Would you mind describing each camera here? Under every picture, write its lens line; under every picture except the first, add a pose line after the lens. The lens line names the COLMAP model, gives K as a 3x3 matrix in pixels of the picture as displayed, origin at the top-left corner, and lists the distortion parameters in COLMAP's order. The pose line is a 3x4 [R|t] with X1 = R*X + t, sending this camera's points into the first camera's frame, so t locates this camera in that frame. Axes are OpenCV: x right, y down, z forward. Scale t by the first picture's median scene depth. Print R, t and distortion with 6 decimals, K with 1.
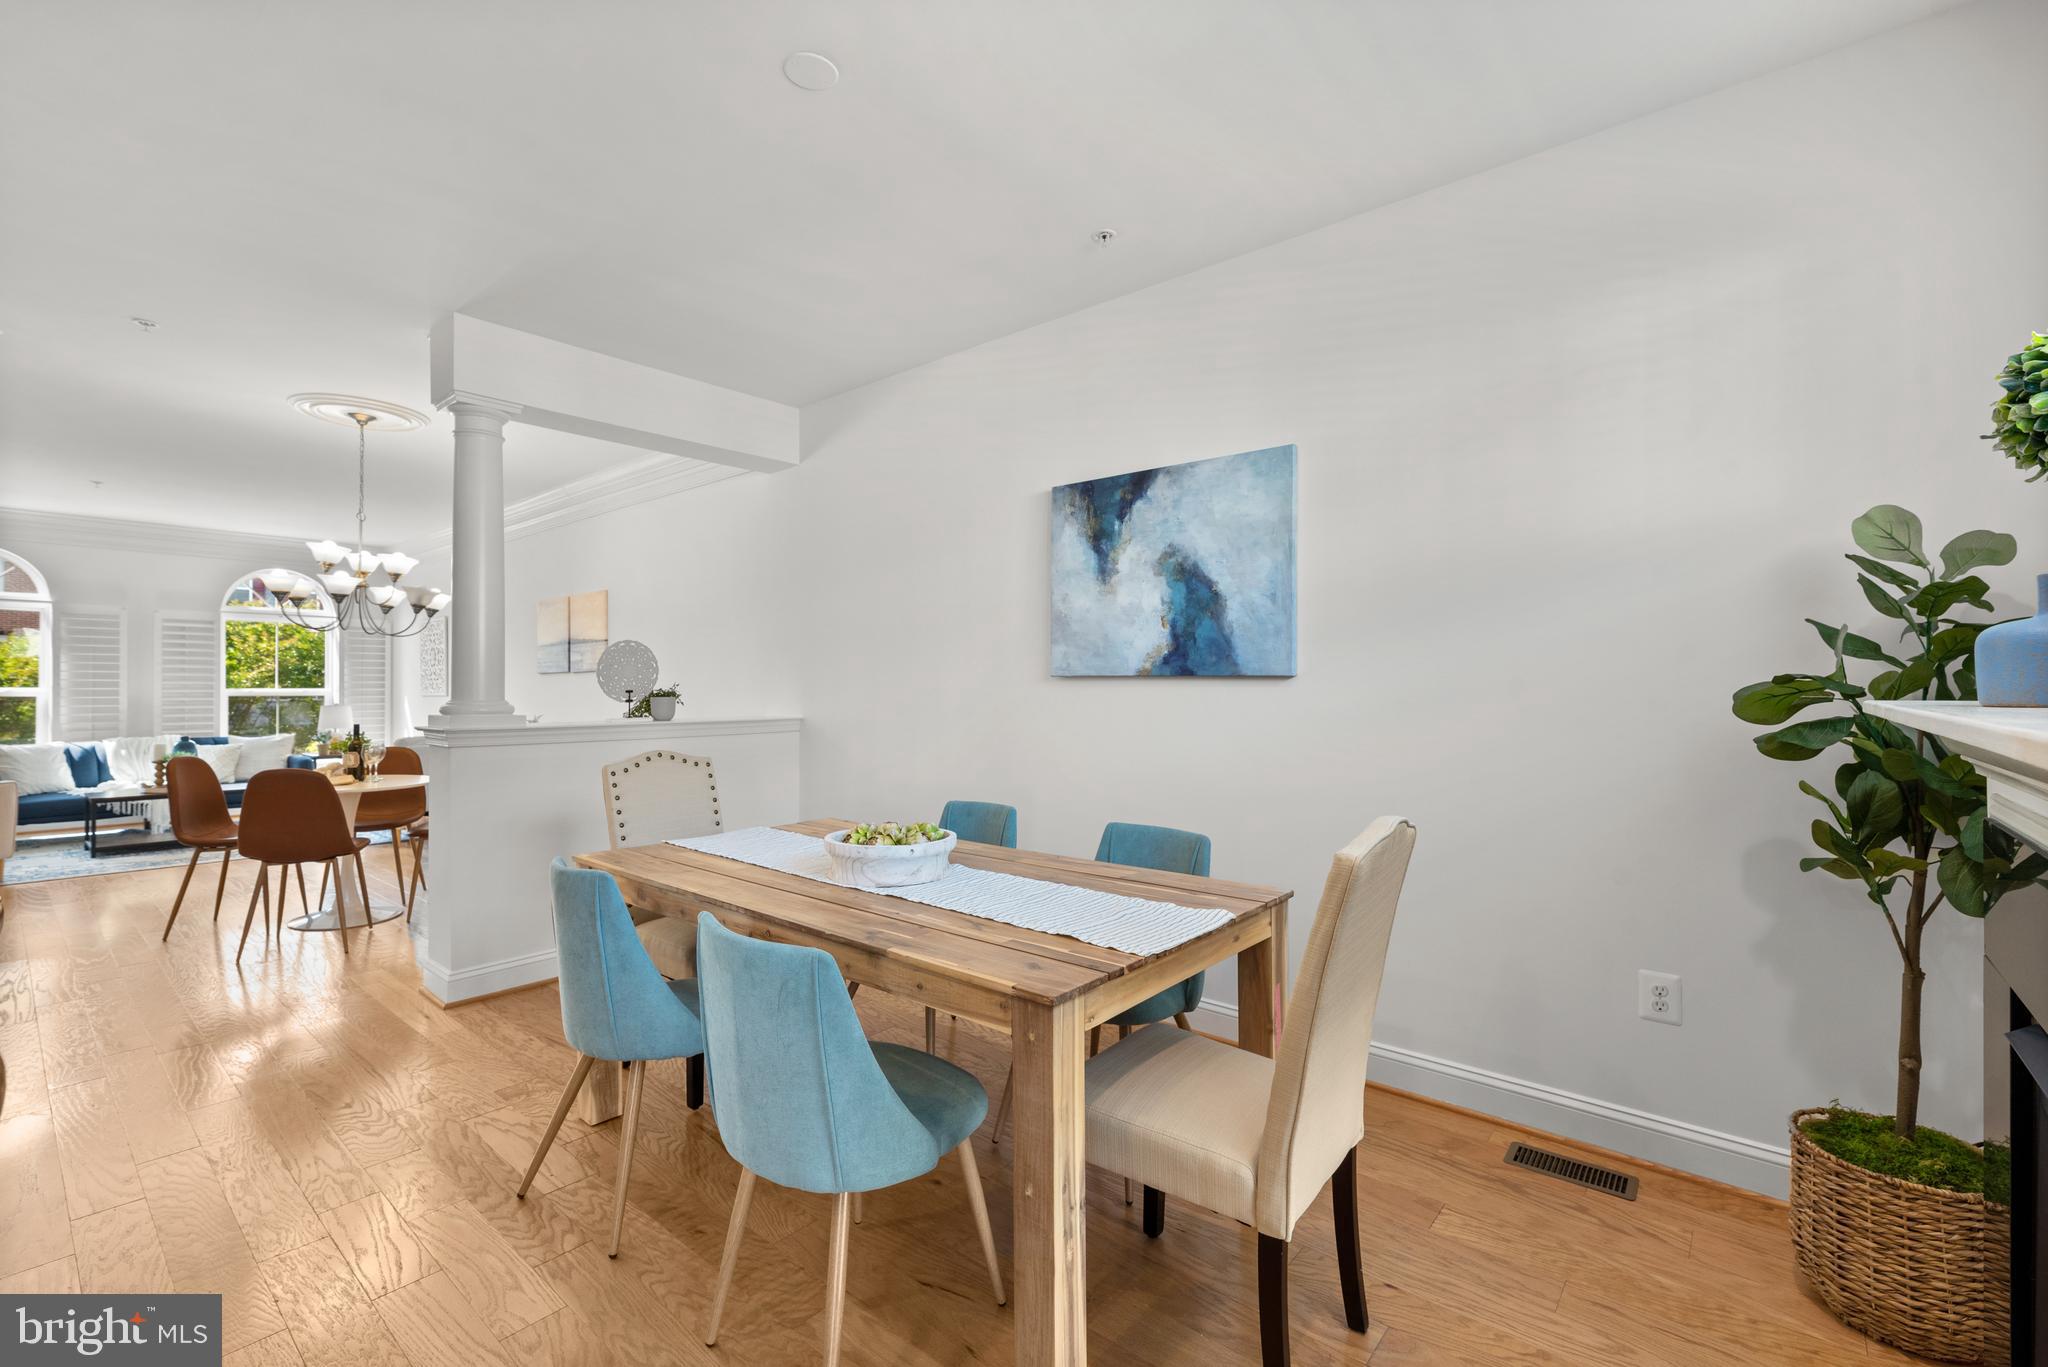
lens RADIAL K [[877.6, 0, 1031.8], [0, 877.6, 686.3], [0, 0, 1]] dist [0.001115, -0.000485]
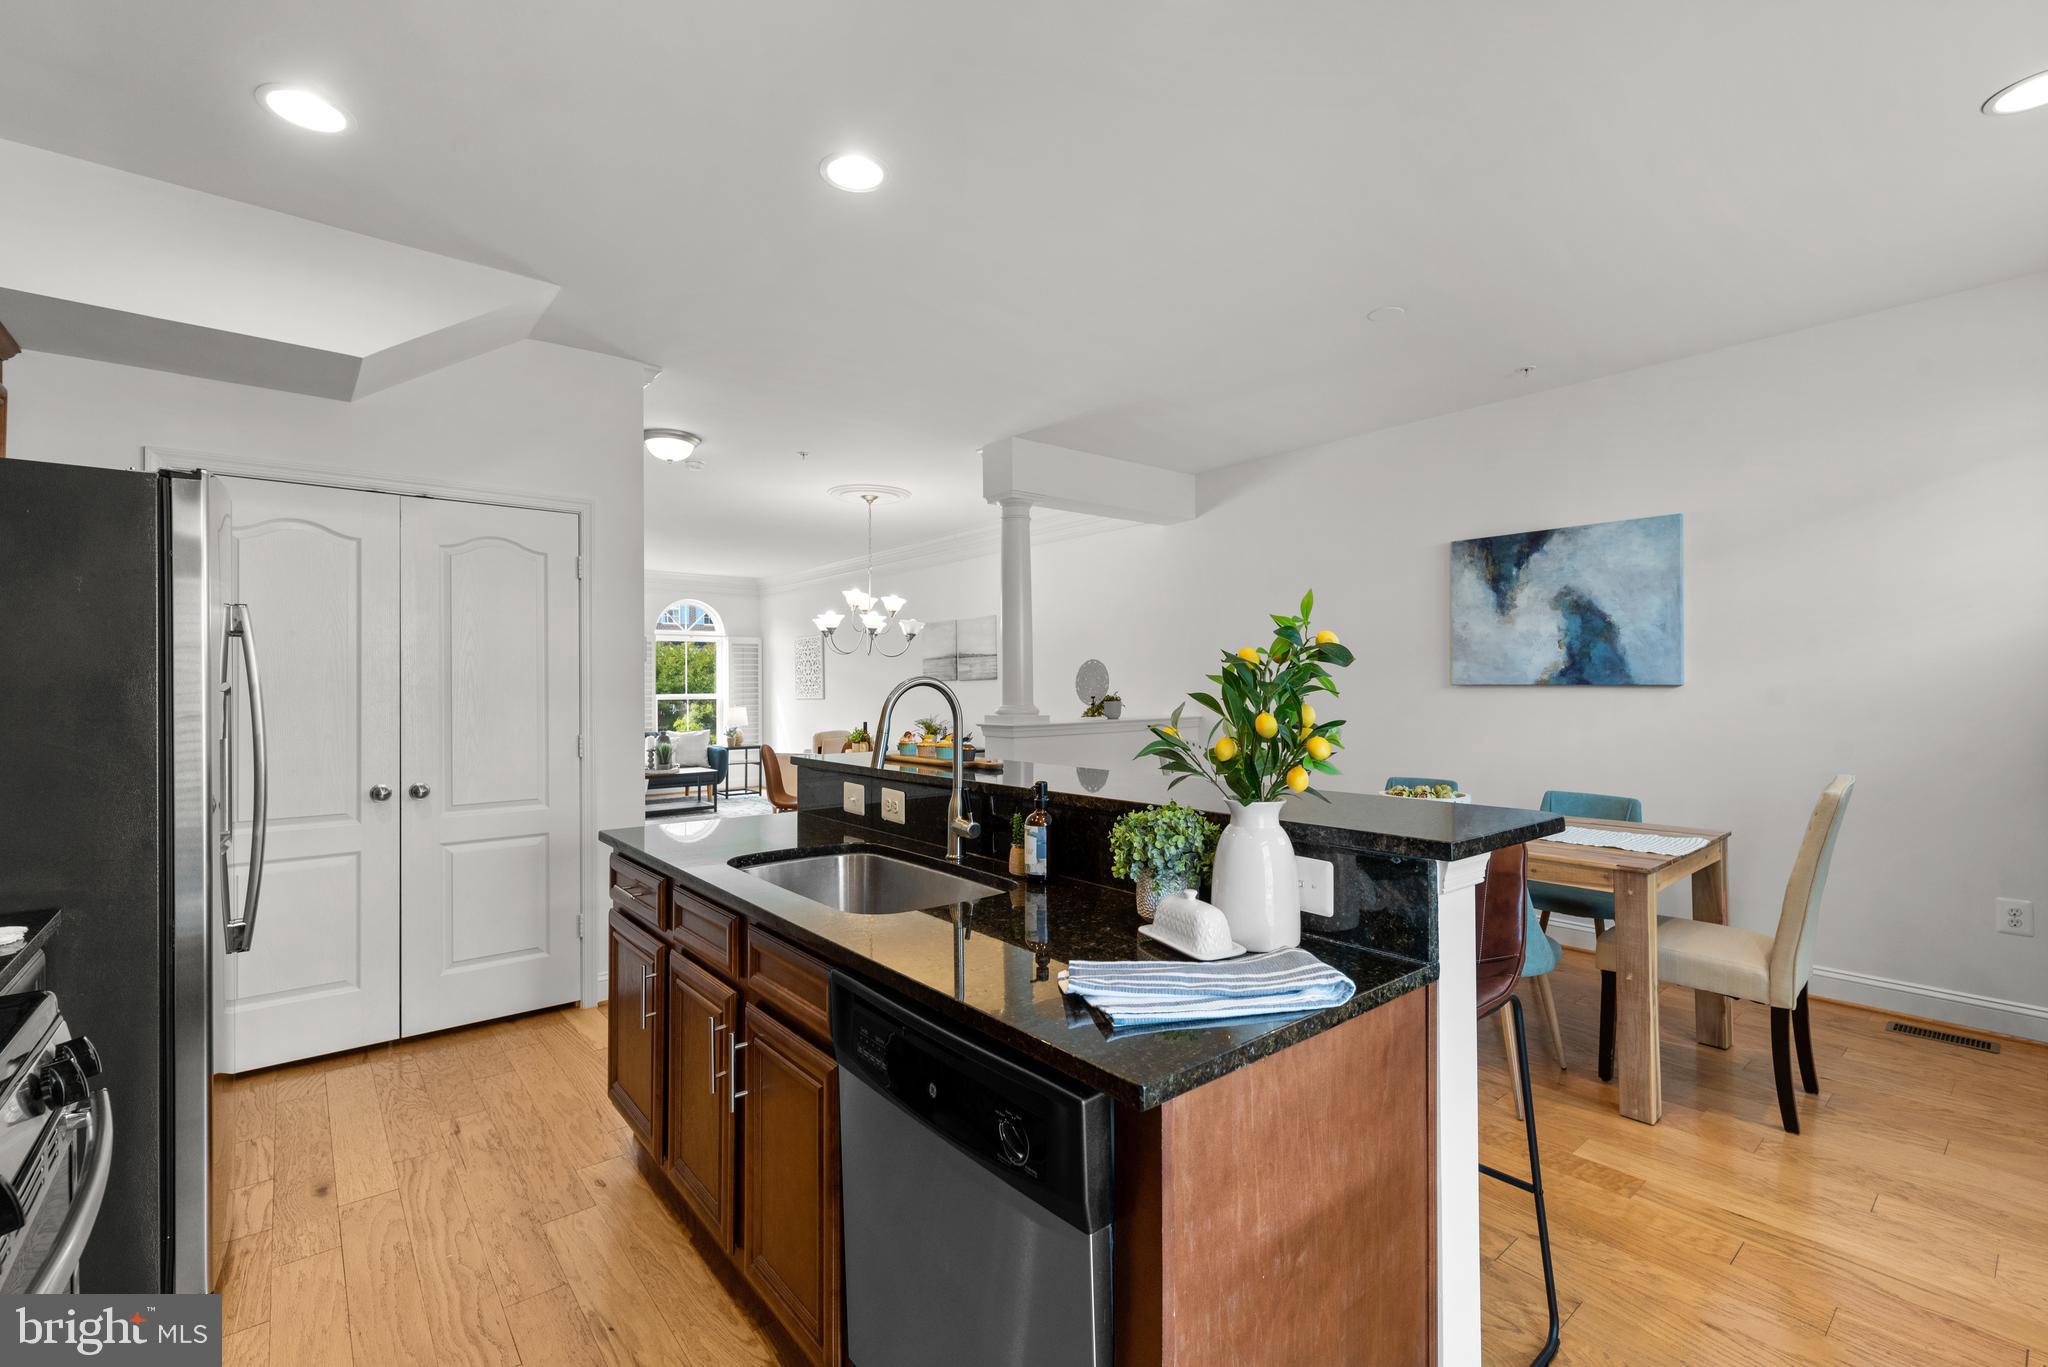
lens RADIAL K [[891.0, 0, 1027.4], [0, 891.0, 679.9], [0, 0, 1]] dist [0.000990, -0.000459]
pose [[0.985064, -0.009367, -0.171932, -0.419515], [0.008759, 0.999952, -0.004292, -0.020936], [0.171964, 0.002722, 0.985100, -0.479227]]
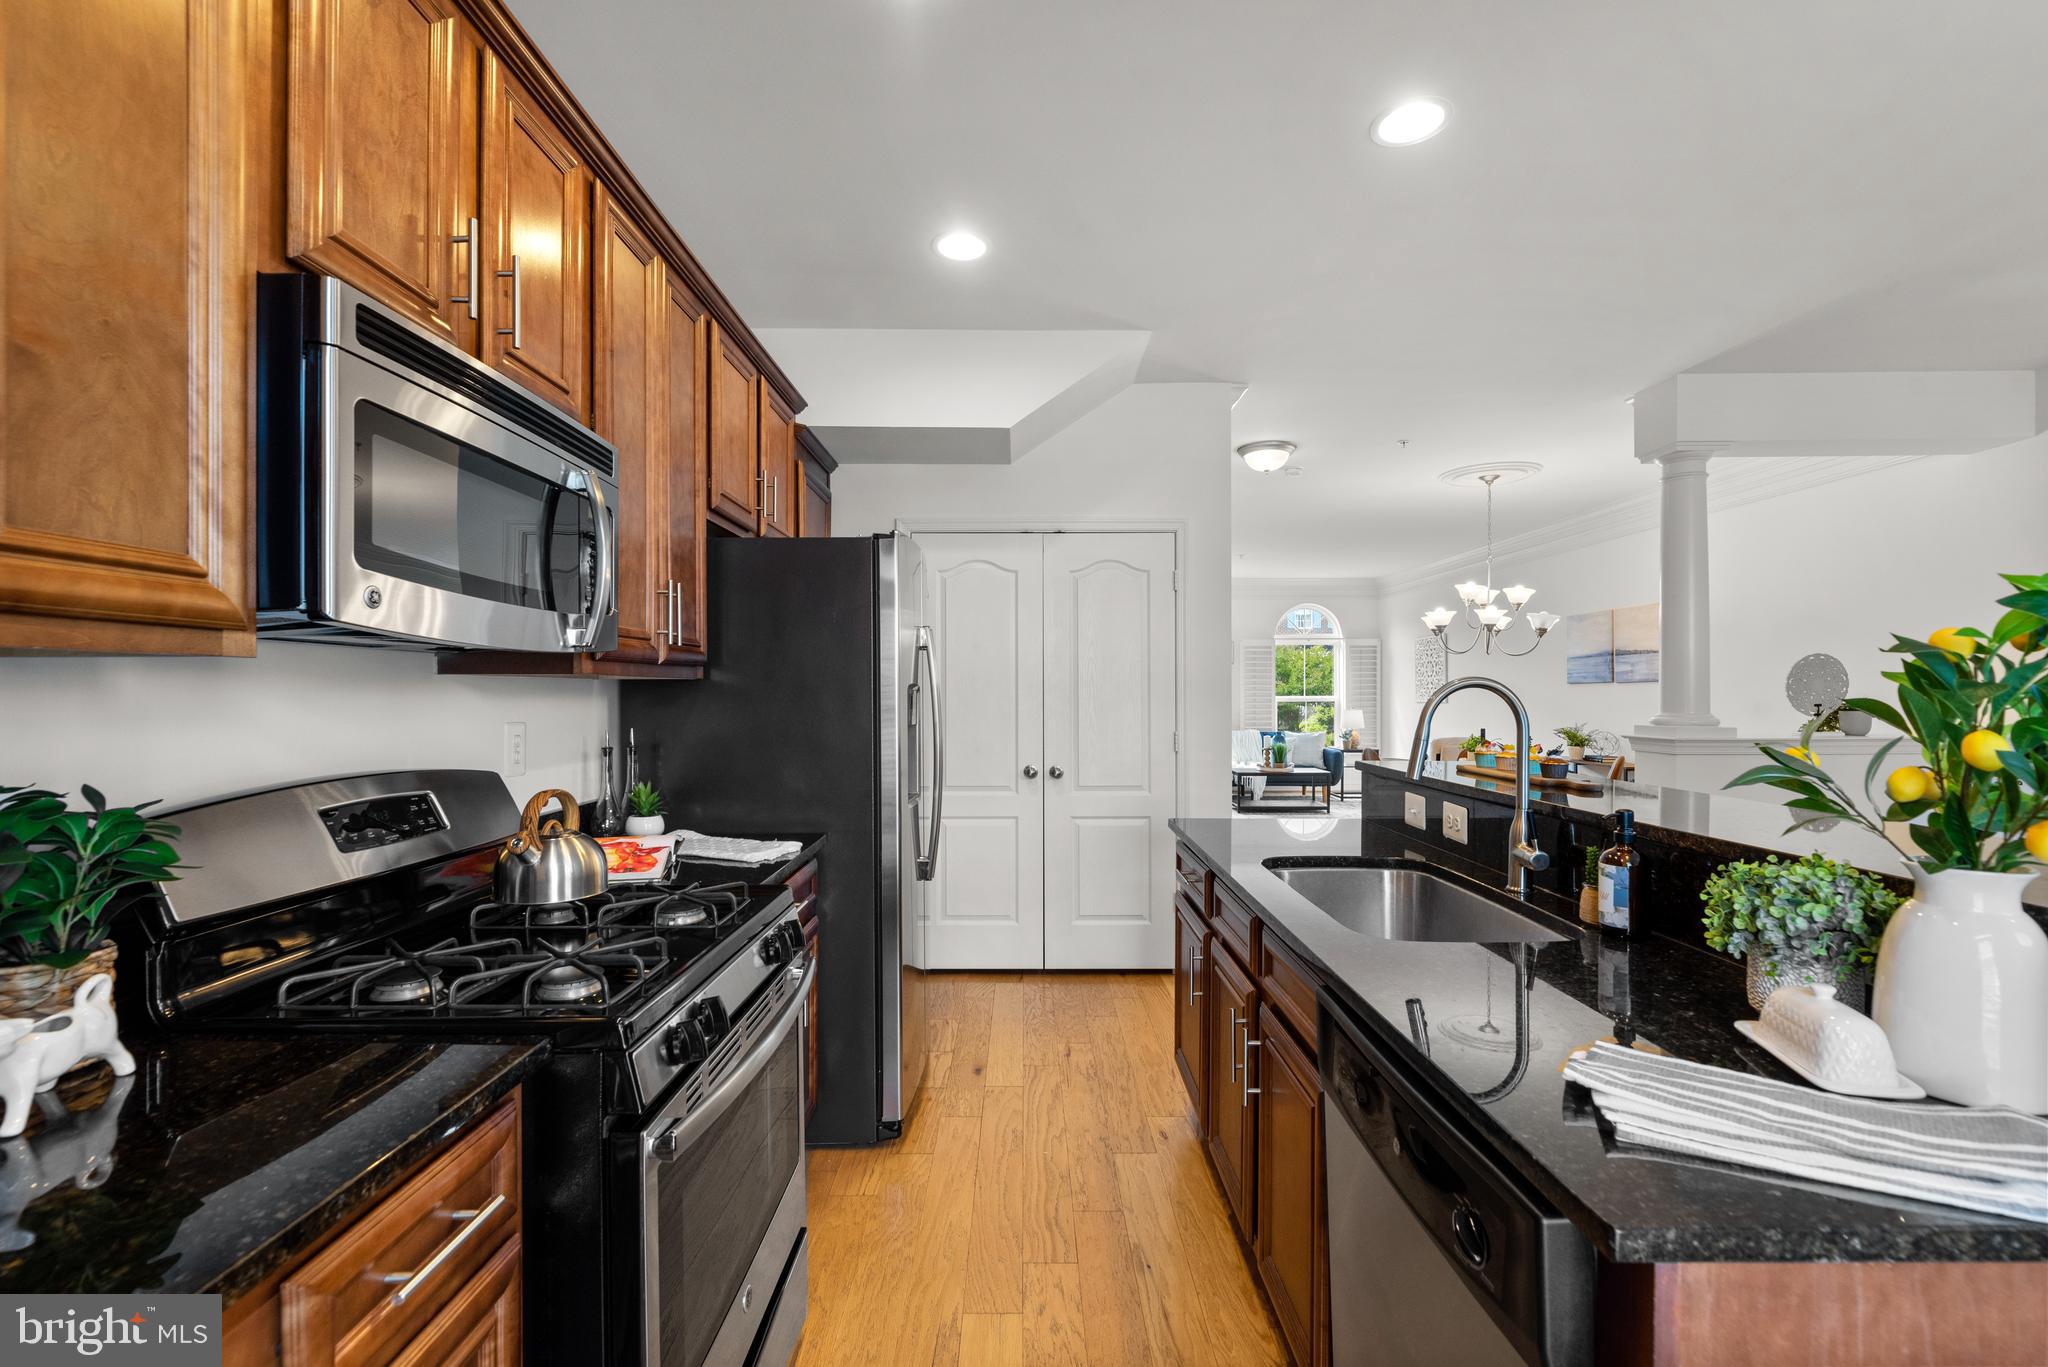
lens RADIAL K [[881.3, 0, 1020.9], [0, 881.3, 695.0], [0, 0, 1]] dist [-0.001468, -0.000988]
pose [[0.645328, 0.000637, -0.763906, -0.364067], [0.004855, 0.999976, 0.004935, -0.019494], [0.763890, -0.006893, 0.645309, -0.431205]]
